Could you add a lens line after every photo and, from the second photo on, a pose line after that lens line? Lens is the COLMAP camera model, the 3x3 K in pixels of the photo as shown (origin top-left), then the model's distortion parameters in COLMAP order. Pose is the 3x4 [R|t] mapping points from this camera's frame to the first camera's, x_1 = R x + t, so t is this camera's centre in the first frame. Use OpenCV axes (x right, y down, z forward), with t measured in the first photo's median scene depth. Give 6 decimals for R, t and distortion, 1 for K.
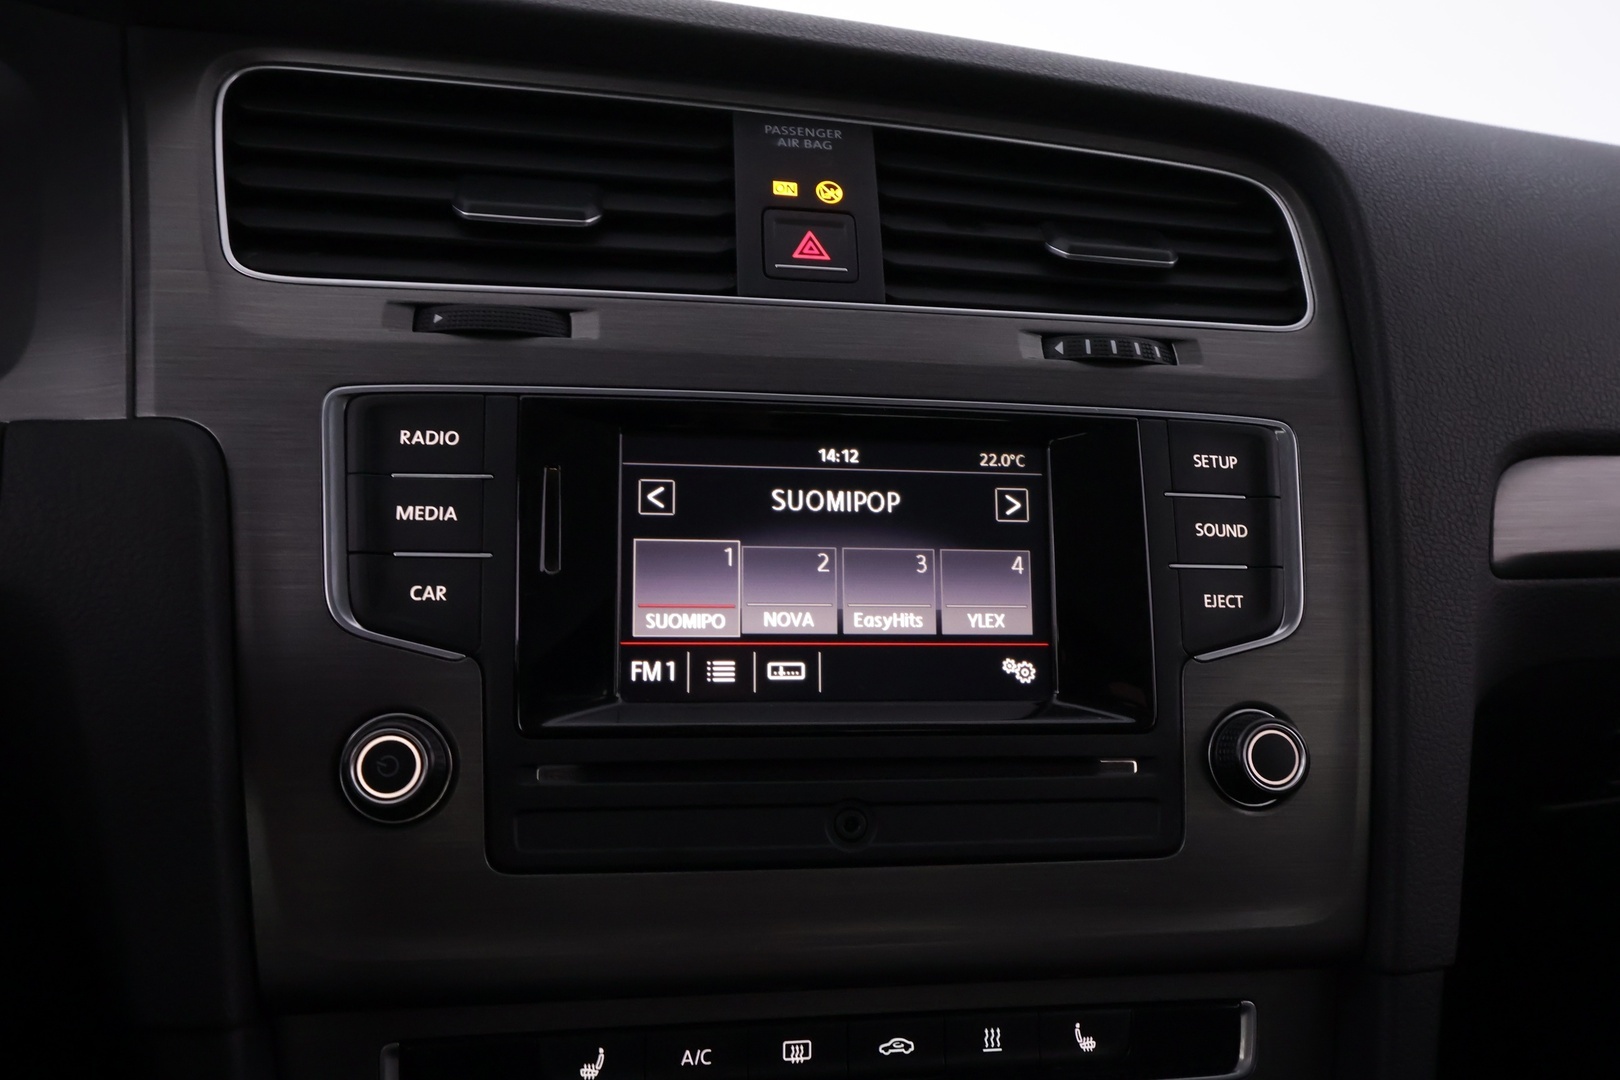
lens RADIAL K [[1295.9, 0, 817.7], [0, 1295.9, 532.6], [0, 0, 1]] dist [0.005239, -0.003487]
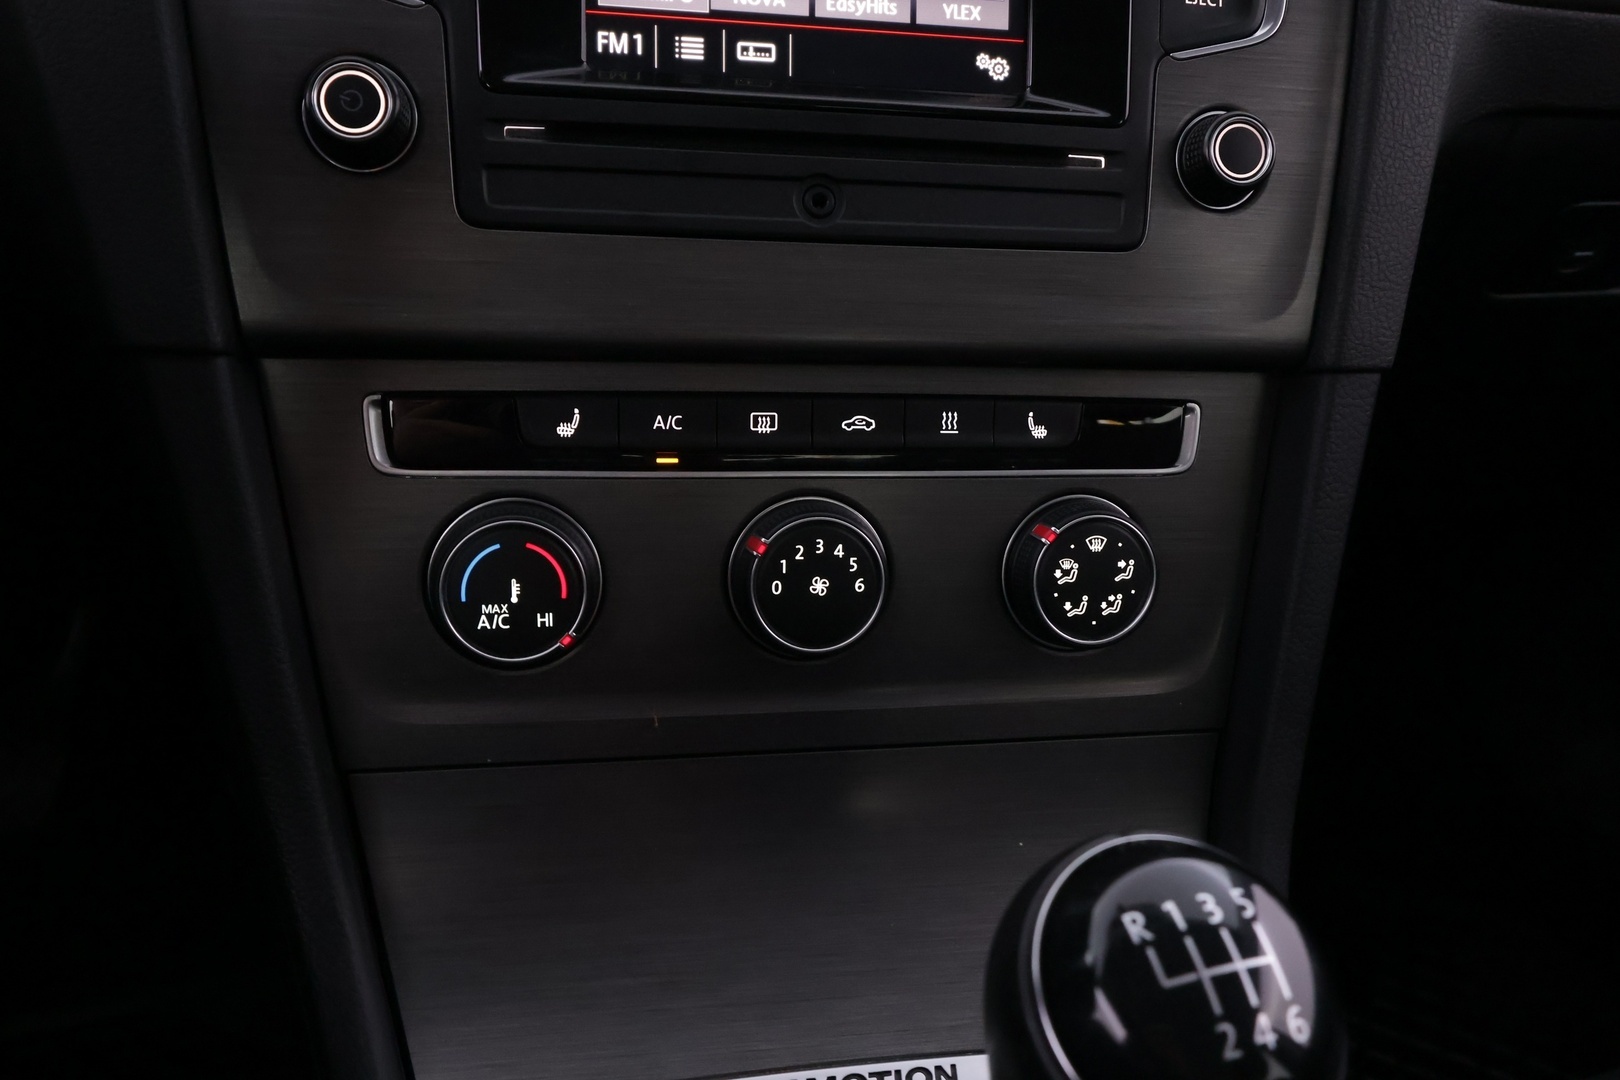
lens RADIAL K [[1295.9, 0, 817.3], [0, 1295.9, 536.3], [0, 0, 1]] dist [0.005239, -0.003487]
pose [[0.999548, 0.012986, 0.027122, 0.000110], [-0.019064, 0.971181, 0.237577, 0.228848], [-0.023255, -0.237987, 0.970990, -0.039695]]
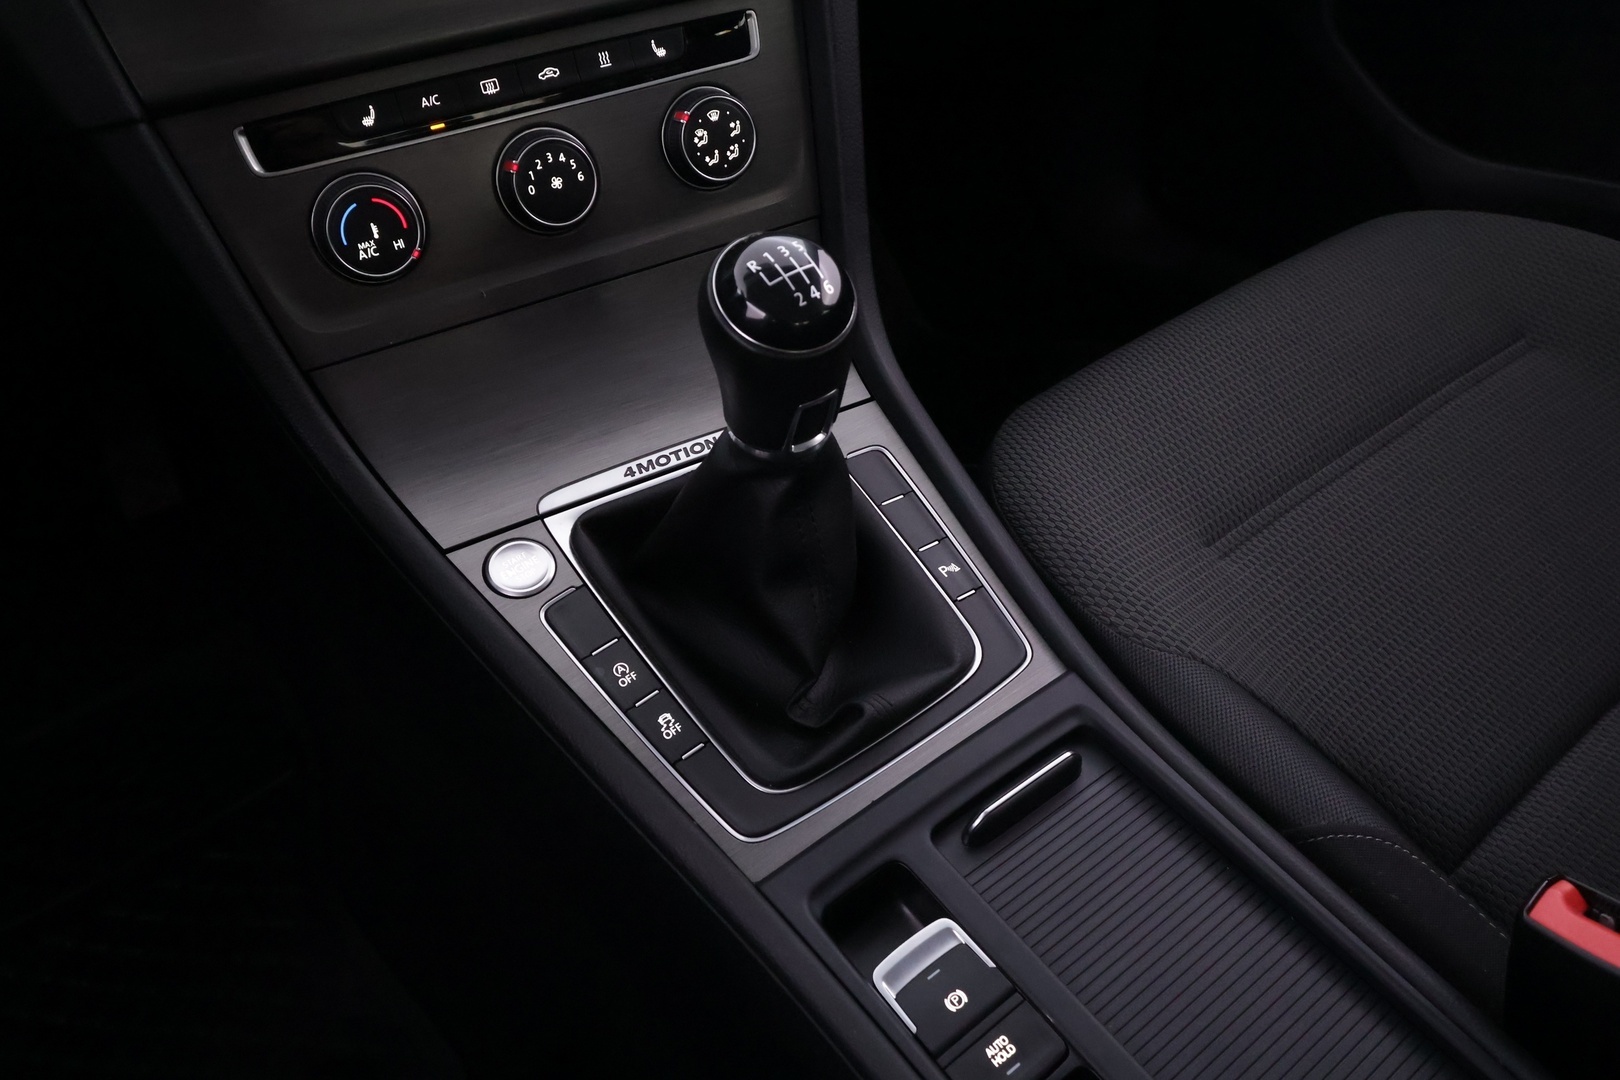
lens RADIAL K [[1206.8, 0, 813.8], [0, 1206.8, 542.4], [0, 0, 1]] dist [0.003184, 0.000730]
pose [[0.935907, -0.295520, 0.191692, -0.091852], [0.159908, 0.841338, 0.516314, 0.153815], [-0.313859, -0.452569, 0.834670, -0.641432]]
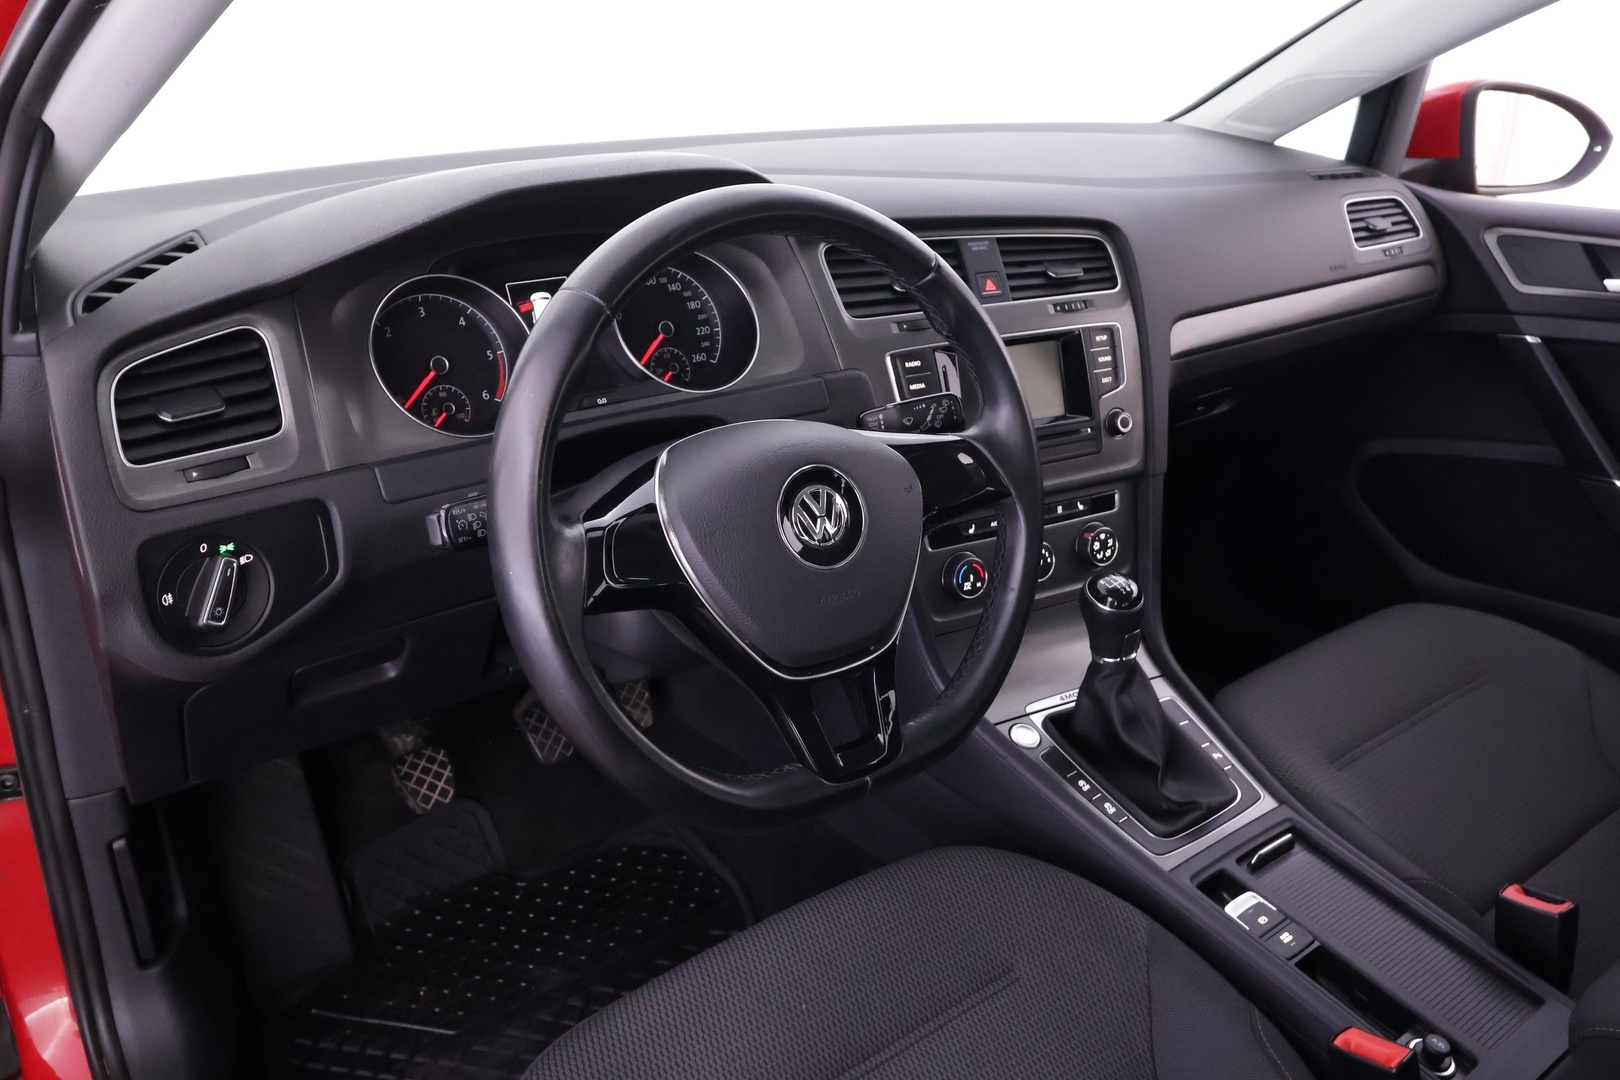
lens RADIAL K [[1295.9, 0, 812.7], [0, 1295.9, 535.5], [0, 0, 1]] dist [0.005239, -0.003487]
pose [[0.940743, -0.158839, 0.299621, -1.593807], [0.080005, 0.962538, 0.259074, -0.528002], [-0.329548, -0.219751, 0.918209, -2.095416]]
